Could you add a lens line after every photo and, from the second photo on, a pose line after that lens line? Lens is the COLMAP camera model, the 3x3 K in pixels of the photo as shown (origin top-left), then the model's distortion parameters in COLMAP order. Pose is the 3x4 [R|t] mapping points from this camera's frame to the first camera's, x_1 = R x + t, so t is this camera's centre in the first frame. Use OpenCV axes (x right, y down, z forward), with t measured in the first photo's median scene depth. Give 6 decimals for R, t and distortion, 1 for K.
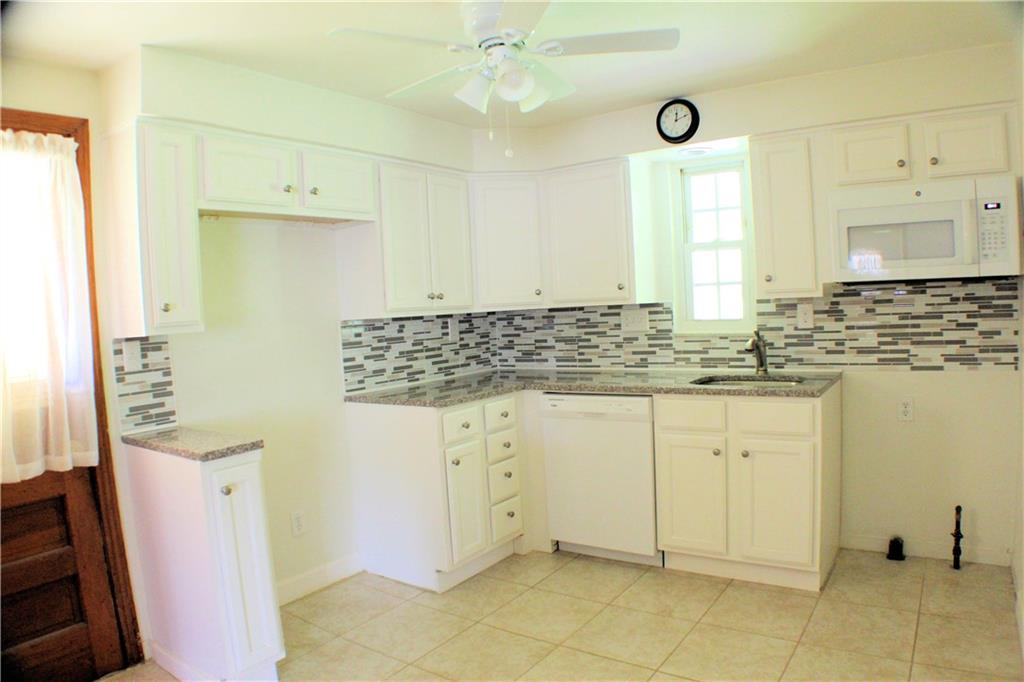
lens RADIAL K [[666.7, 0, 524.7], [0, 666.7, 352.8], [0, 0, 1]] dist [-0.208233, 0.069877]
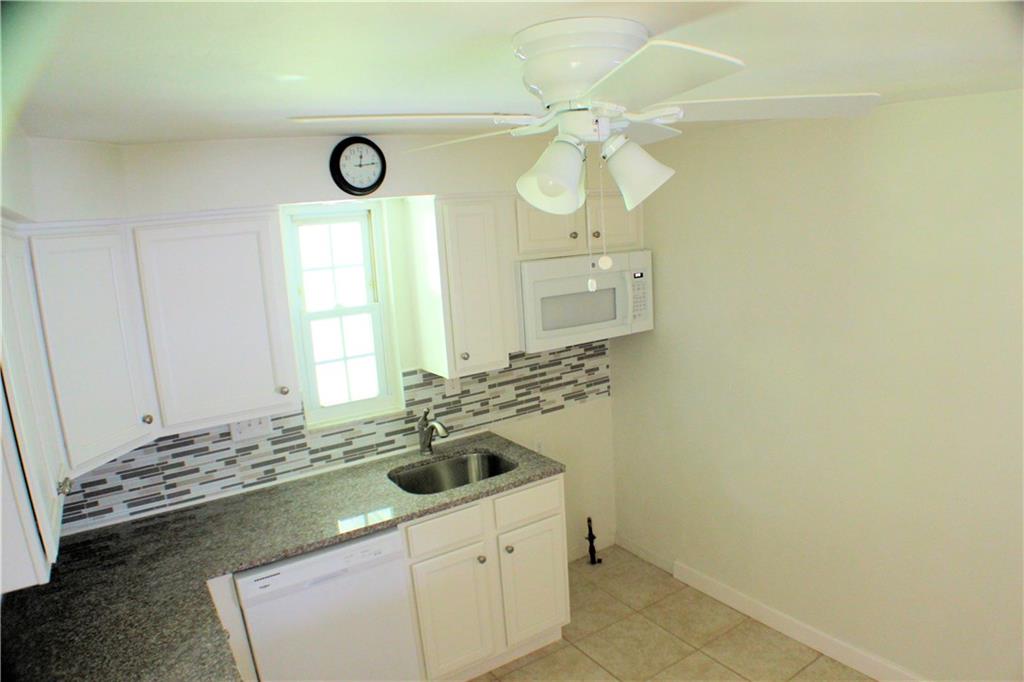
lens RADIAL K [[666.7, 0, 524.7], [0, 666.7, 352.8], [0, 0, 1]] dist [-0.208233, 0.069877]
pose [[0.369524, -0.153944, 0.916380, -0.409199], [0.111083, 0.986428, 0.120917, -0.203223], [-0.922557, 0.057113, 0.381610, 0.513083]]
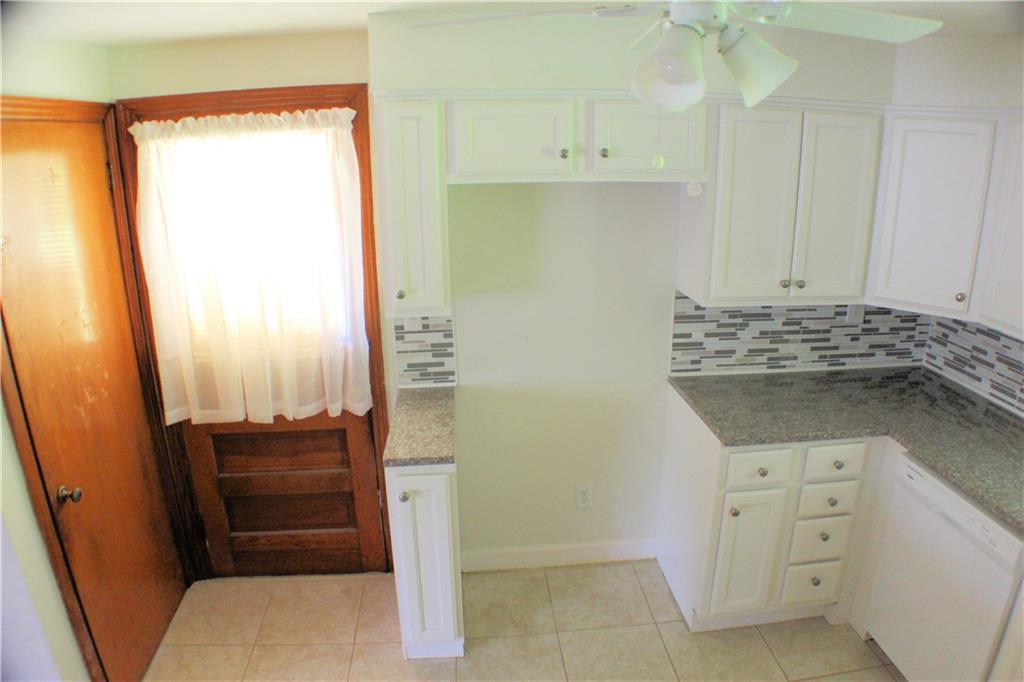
lens RADIAL K [[666.7, 0, 524.7], [0, 666.7, 352.8], [0, 0, 1]] dist [-0.208233, 0.069877]
pose [[0.643794, 0.280730, -0.711843, 0.208258], [-0.082037, 0.950232, 0.300549, -0.205784], [0.760788, -0.135094, 0.634784, 0.313824]]
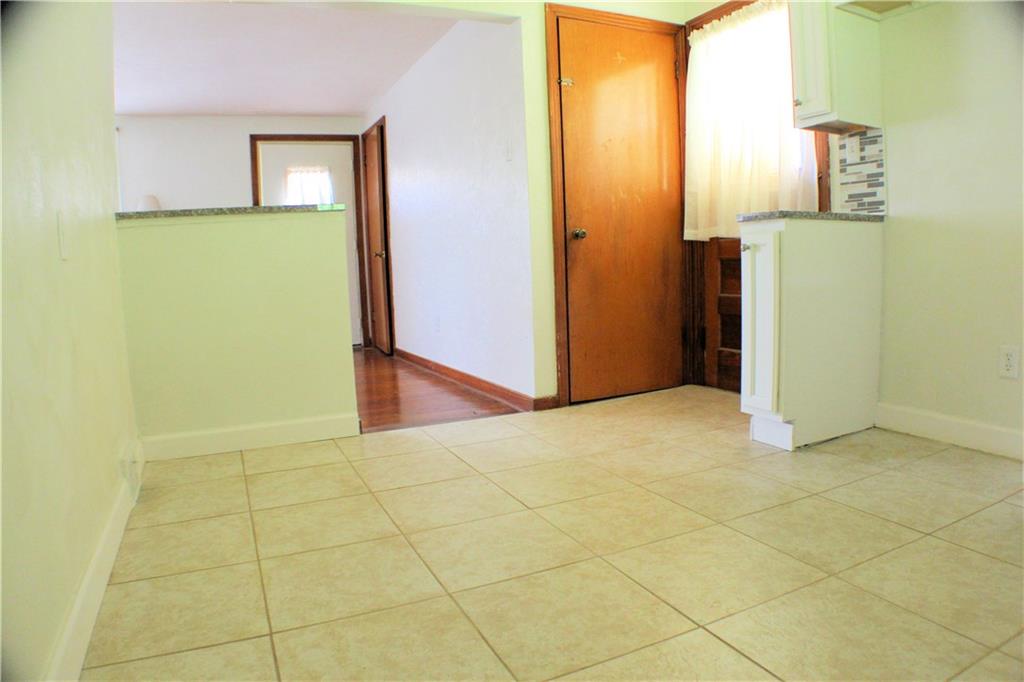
lens RADIAL K [[666.7, 0, 524.7], [0, 666.7, 352.8], [0, 0, 1]] dist [-0.208233, 0.069877]
pose [[-0.496873, 0.190534, -0.846649, 0.514401], [0.005125, 0.976228, 0.216687, 0.087064], [0.867808, 0.103327, -0.486038, 0.773697]]
